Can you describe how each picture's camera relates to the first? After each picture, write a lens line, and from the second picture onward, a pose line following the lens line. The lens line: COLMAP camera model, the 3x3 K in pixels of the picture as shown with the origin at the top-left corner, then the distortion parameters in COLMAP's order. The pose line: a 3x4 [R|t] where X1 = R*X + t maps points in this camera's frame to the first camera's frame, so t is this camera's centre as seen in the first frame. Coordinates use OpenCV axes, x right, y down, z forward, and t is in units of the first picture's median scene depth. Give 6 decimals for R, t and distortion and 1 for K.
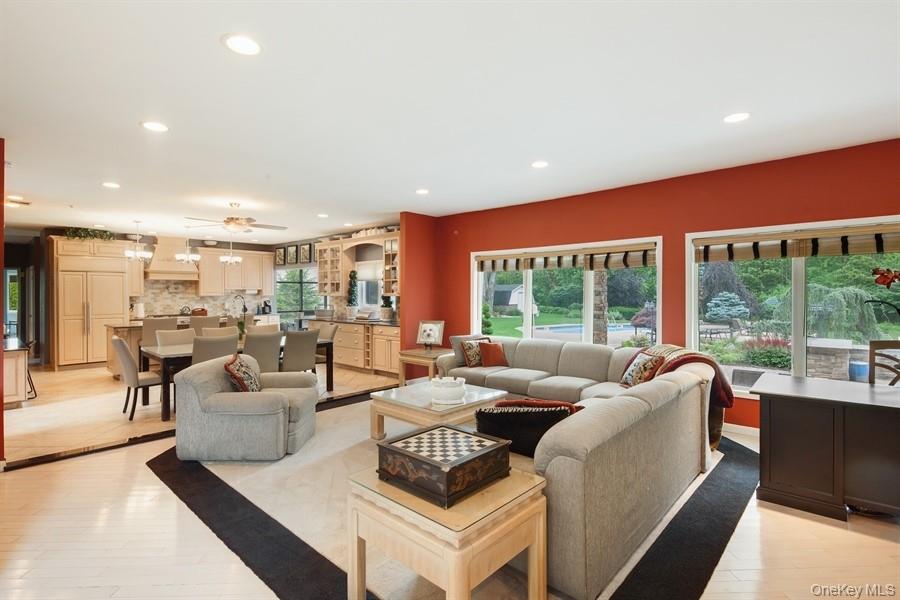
lens RADIAL K [[437.8, 0, 459.2], [0, 437.8, 298.1], [0, 0, 1]] dist [0.006606, -0.004108]
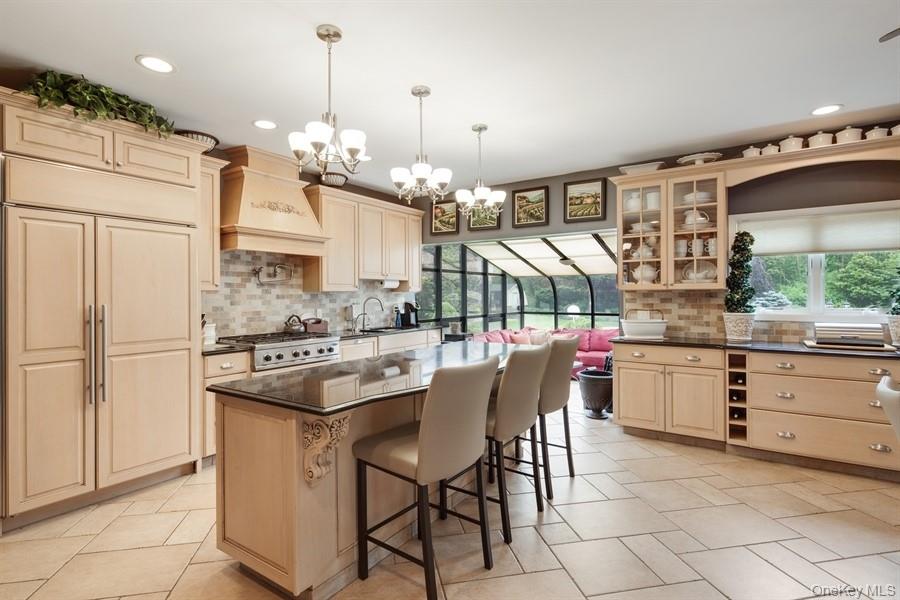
lens RADIAL K [[437.8, 0, 451.5], [0, 437.8, 294.7], [0, 0, 1]] dist [0.006606, -0.004108]
pose [[0.988480, -0.001791, 0.151342, -0.630422], [0.003581, 0.999927, -0.011552, 0.005087], [-0.151310, 0.011961, 0.988414, 0.629973]]
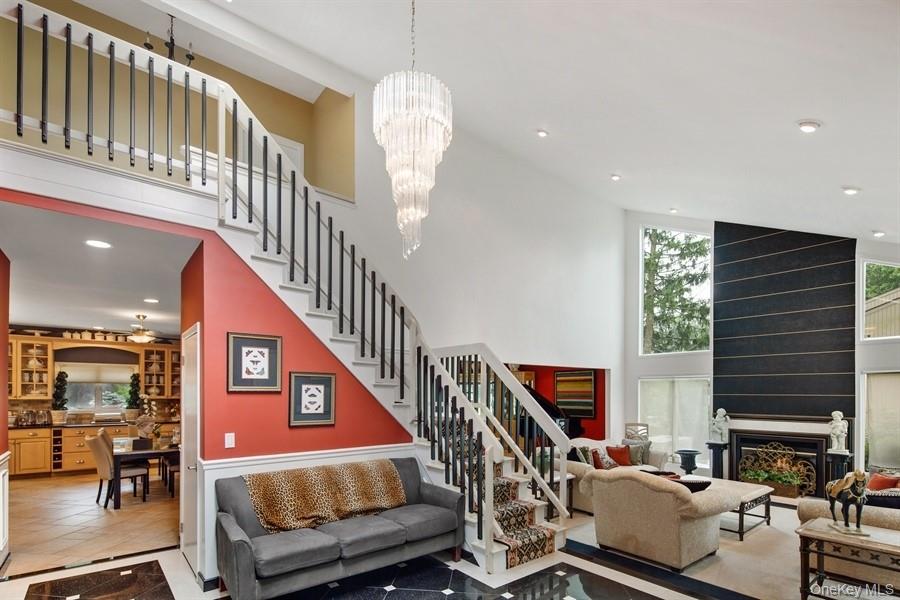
lens RADIAL K [[437.8, 0, 440.5], [0, 437.8, 392.2], [0, 0, 1]] dist [0.006606, -0.004108]
pose [[0.153842, 0.003024, 0.988091, -1.080679], [0.006121, 0.999973, -0.004013, -0.011597], [-0.988077, 0.006666, 0.153819, 0.071064]]
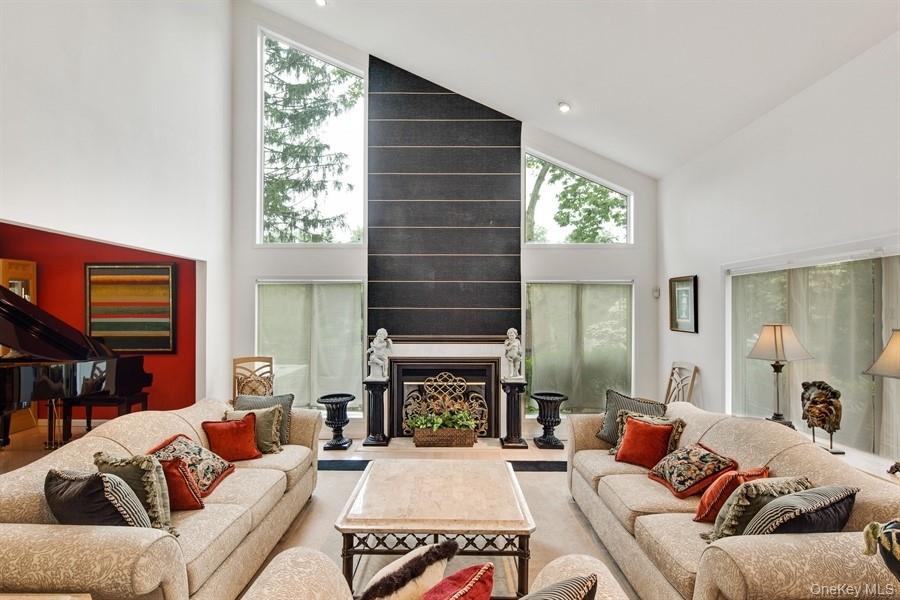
lens RADIAL K [[437.8, 0, 448.9], [0, 437.8, 311.2], [0, 0, 1]] dist [0.006606, -0.004108]
pose [[-0.676937, 0.005024, 0.736024, -0.592696], [0.006154, 0.999980, -0.001166, -0.000492], [-0.736016, 0.003741, -0.676954, -0.020114]]
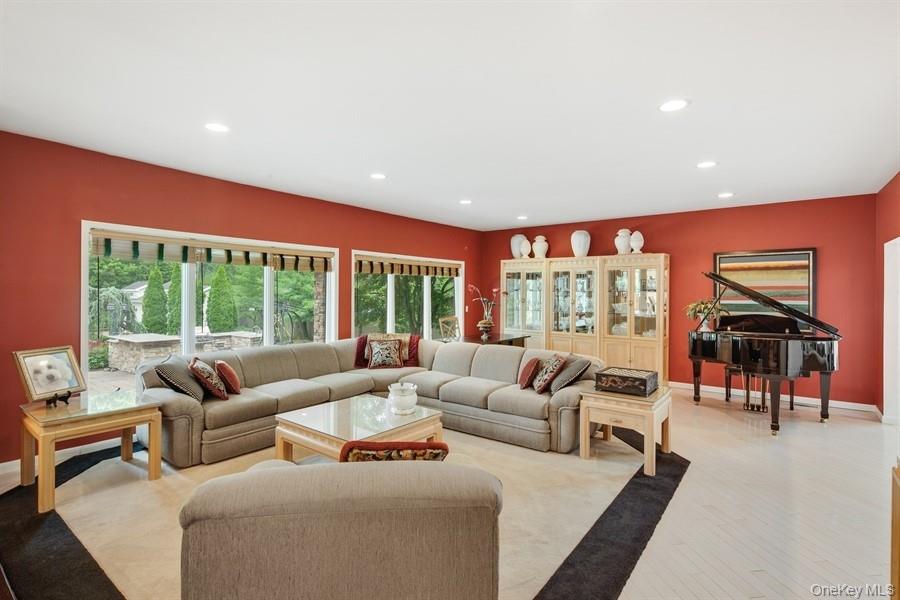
lens RADIAL K [[437.8, 0, 448.2], [0, 437.8, 295.3], [0, 0, 1]] dist [0.006606, -0.004108]
pose [[-0.078761, 0.000233, 0.996894, -0.466593], [0.004175, 0.999991, 0.000096, -0.004663], [-0.996885, 0.004170, -0.078761, 0.465236]]
